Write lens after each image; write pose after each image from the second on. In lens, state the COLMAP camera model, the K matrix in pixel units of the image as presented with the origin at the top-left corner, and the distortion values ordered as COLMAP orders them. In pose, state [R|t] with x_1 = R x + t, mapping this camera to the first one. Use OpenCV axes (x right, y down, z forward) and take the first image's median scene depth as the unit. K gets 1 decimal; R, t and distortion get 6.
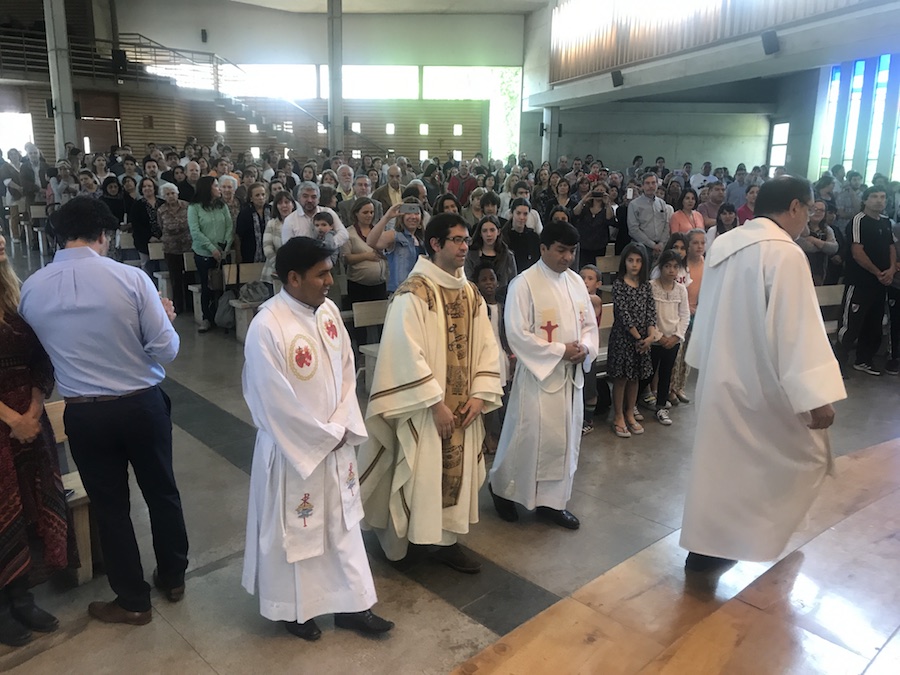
lens RADIAL K [[747.3, 0, 450.0], [0, 747.3, 337.5], [0, 0, 1]] dist [0.001707, 0.005342]
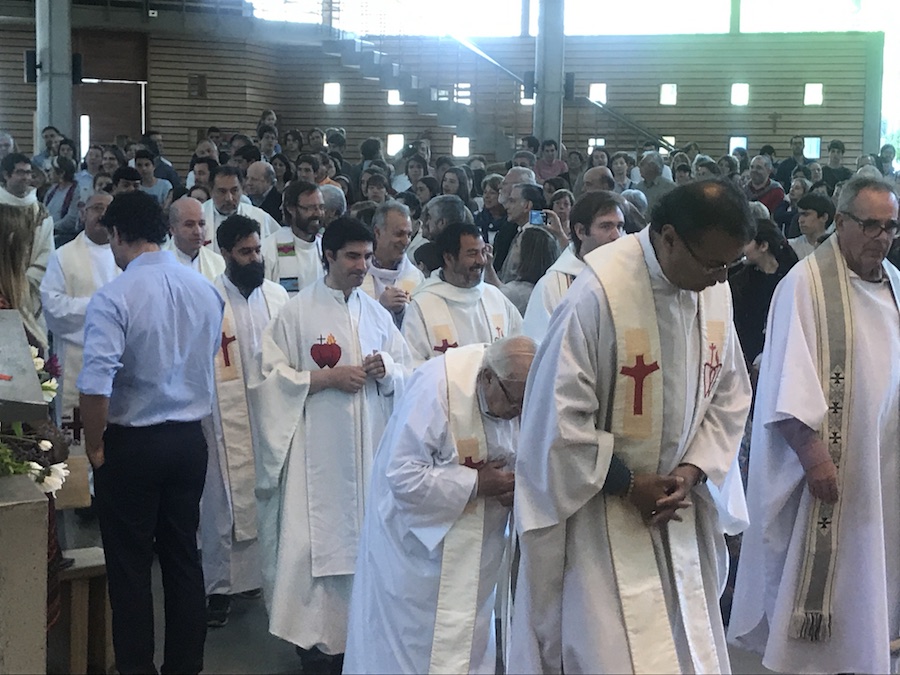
lens RADIAL K [[1758.3, 0, 403.1], [0, 1758.3, 338.3], [0, 0, 1]] dist [0.125172, -0.268338]
pose [[0.967642, 0.025075, -0.251080, 0.045673], [-0.057894, 0.990568, -0.124193, 0.028001], [0.245598, 0.134710, 0.959966, -0.114951]]
